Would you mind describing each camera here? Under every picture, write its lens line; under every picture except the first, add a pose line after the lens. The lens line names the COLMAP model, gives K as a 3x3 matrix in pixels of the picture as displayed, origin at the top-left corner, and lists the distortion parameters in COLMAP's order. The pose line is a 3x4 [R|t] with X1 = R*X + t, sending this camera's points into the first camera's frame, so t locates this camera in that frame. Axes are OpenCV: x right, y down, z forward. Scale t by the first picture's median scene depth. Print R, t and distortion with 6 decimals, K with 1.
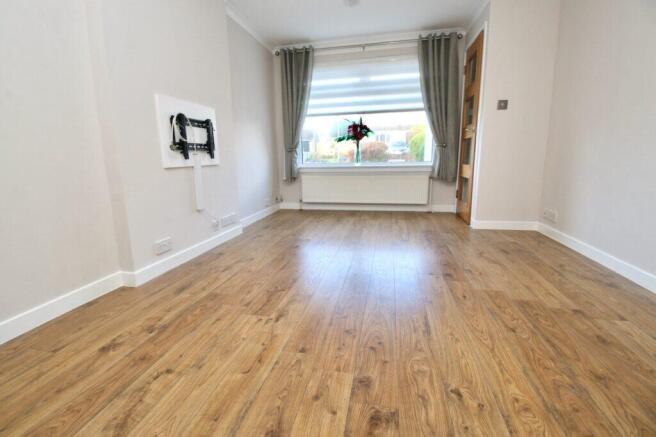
lens RADIAL K [[303.8, 0, 322.8], [0, 303.8, 217.8], [0, 0, 1]] dist [-0.017389, -0.001076]
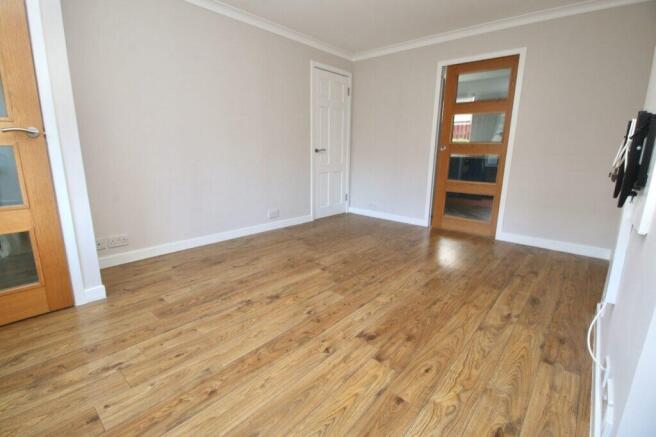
lens RADIAL K [[303.8, 0, 322.8], [0, 303.8, 217.8], [0, 0, 1]] dist [-0.017389, -0.001076]
pose [[-0.872519, -0.100494, 0.478133, -0.172927], [0.096889, 0.923594, 0.370927, -0.314120], [-0.478877, 0.369967, -0.796116, 1.281102]]
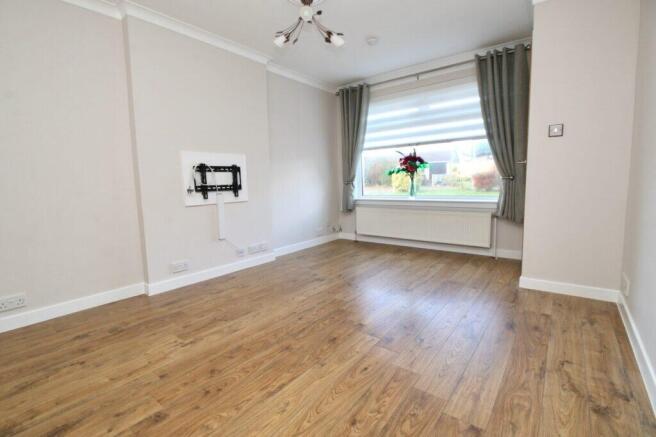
lens RADIAL K [[303.8, 0, 322.8], [0, 303.8, 217.8], [0, 0, 1]] dist [-0.017389, -0.001076]
pose [[0.896991, 0.048661, -0.439362, 0.395102], [-0.077936, 0.995762, -0.048826, -0.067774], [0.435125, 0.078038, 0.896982, 0.067875]]
